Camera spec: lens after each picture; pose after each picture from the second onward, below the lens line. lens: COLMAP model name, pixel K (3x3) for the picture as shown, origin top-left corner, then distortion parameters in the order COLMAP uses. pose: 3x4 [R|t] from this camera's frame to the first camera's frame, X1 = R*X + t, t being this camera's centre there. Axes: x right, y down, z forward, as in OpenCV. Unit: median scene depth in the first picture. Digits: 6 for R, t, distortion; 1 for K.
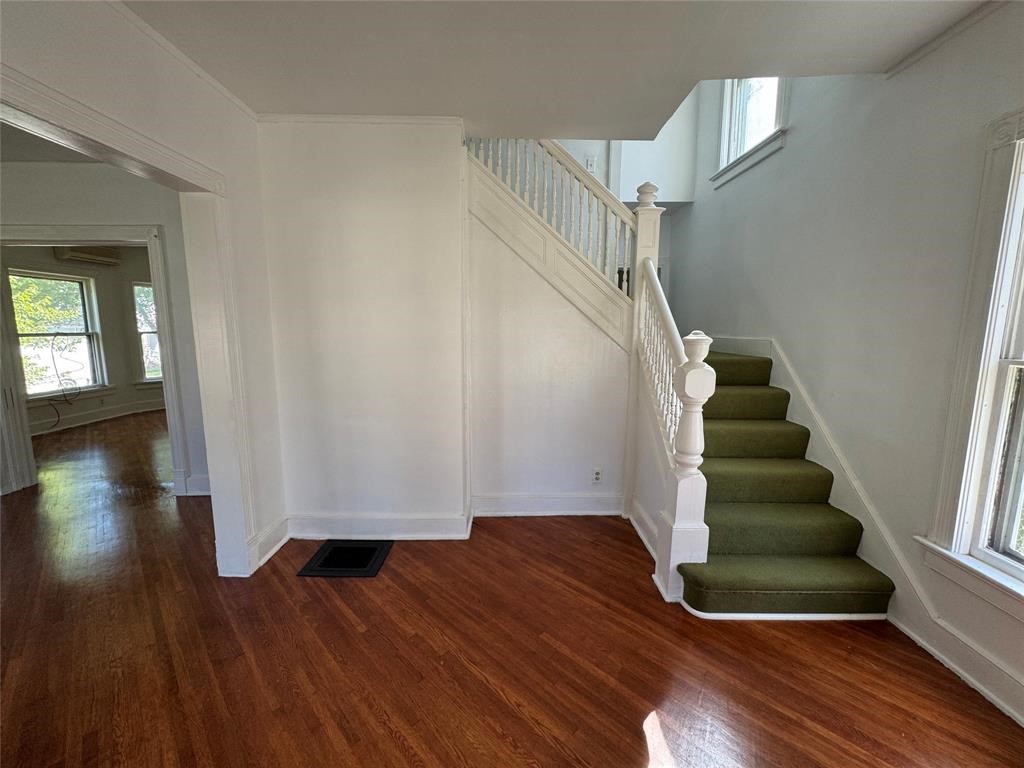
lens RADIAL K [[409.4, 0, 513.5], [0, 409.4, 387.3], [0, 0, 1]] dist [0.000242, 0.000020]
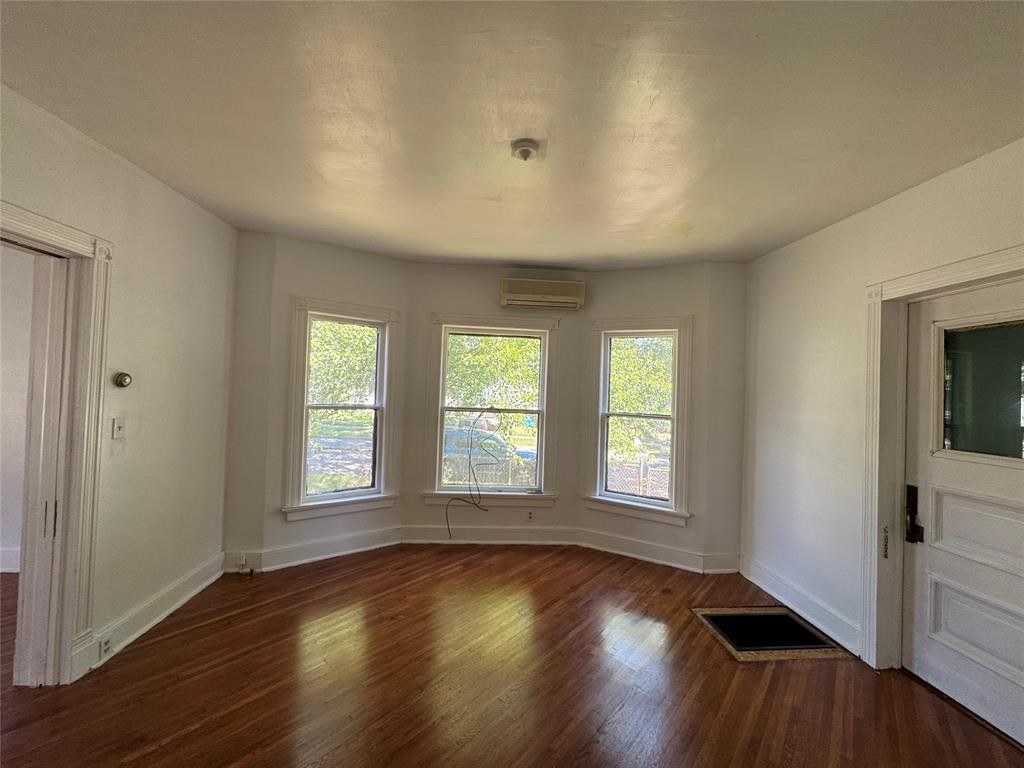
lens RADIAL K [[409.4, 0, 517.4], [0, 409.4, 382.1], [0, 0, 1]] dist [0.000242, 0.000020]
pose [[0.081472, -0.026871, -0.996313, -0.369489], [-0.180326, 0.982741, -0.041251, -0.148910], [0.980227, 0.183022, 0.075220, 0.932806]]
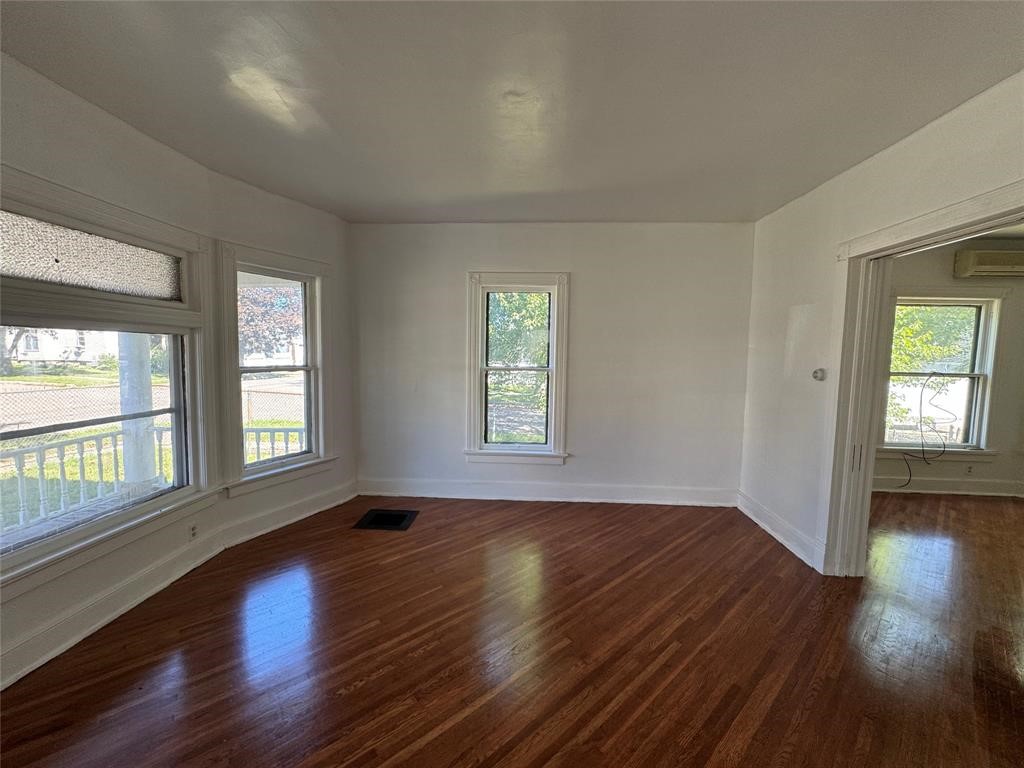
lens RADIAL K [[409.4, 0, 514.6], [0, 409.4, 380.0], [0, 0, 1]] dist [0.000242, 0.000020]
pose [[-0.053161, 0.061750, -0.996675, -0.268389], [-0.166179, 0.983622, 0.069805, -0.038000], [0.984662, 0.169338, -0.042029, 0.228429]]
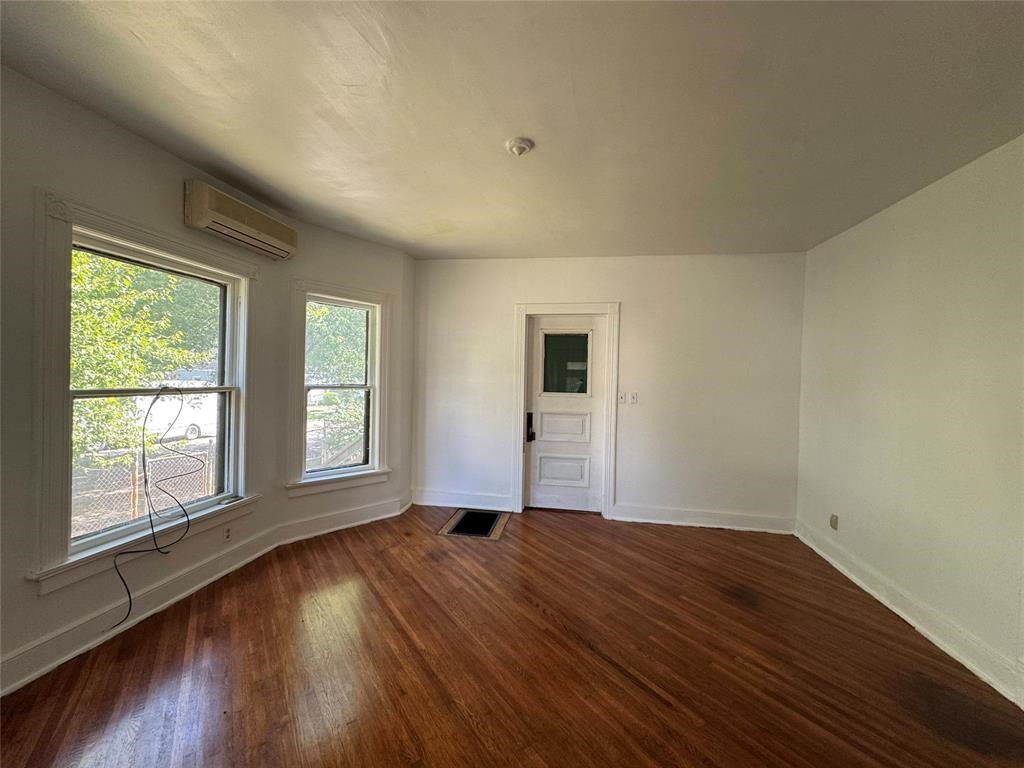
lens RADIAL K [[409.4, 0, 519.2], [0, 409.4, 379.8], [0, 0, 1]] dist [0.000242, 0.000020]
pose [[0.986619, 0.017011, -0.162152, -0.630952], [-0.039199, 0.990119, -0.134636, -0.092875], [0.158260, 0.139191, 0.977538, 0.596858]]
